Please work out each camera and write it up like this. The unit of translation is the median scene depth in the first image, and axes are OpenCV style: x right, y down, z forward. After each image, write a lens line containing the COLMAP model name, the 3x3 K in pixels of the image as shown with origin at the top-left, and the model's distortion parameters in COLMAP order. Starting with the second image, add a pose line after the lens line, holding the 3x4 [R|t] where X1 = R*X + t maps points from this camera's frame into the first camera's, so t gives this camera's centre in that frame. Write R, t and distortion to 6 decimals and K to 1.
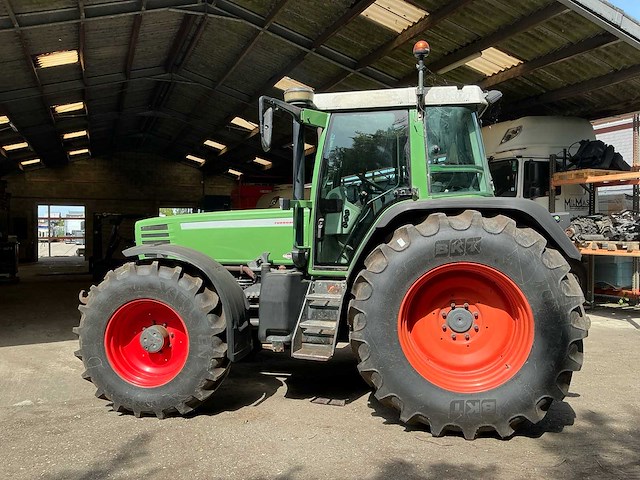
lens RADIAL K [[531.7, 0, 320.0], [0, 531.7, 240.0], [0, 0, 1]] dist [0.149778, -0.298635]
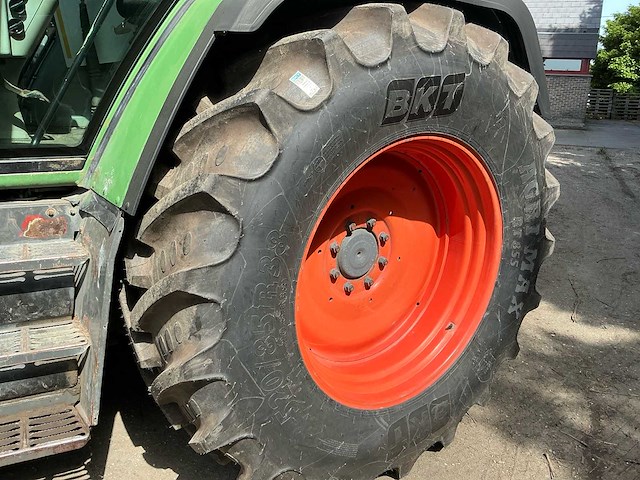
lens RADIAL K [[531.7, 0, 320.0], [0, 531.7, 240.0], [0, 0, 1]] dist [0.149778, -0.298635]
pose [[0.710154, -0.181453, 0.680262, -0.089840], [-0.016937, 0.961535, 0.274160, 0.005620], [-0.703842, -0.206218, 0.679765, 0.702928]]
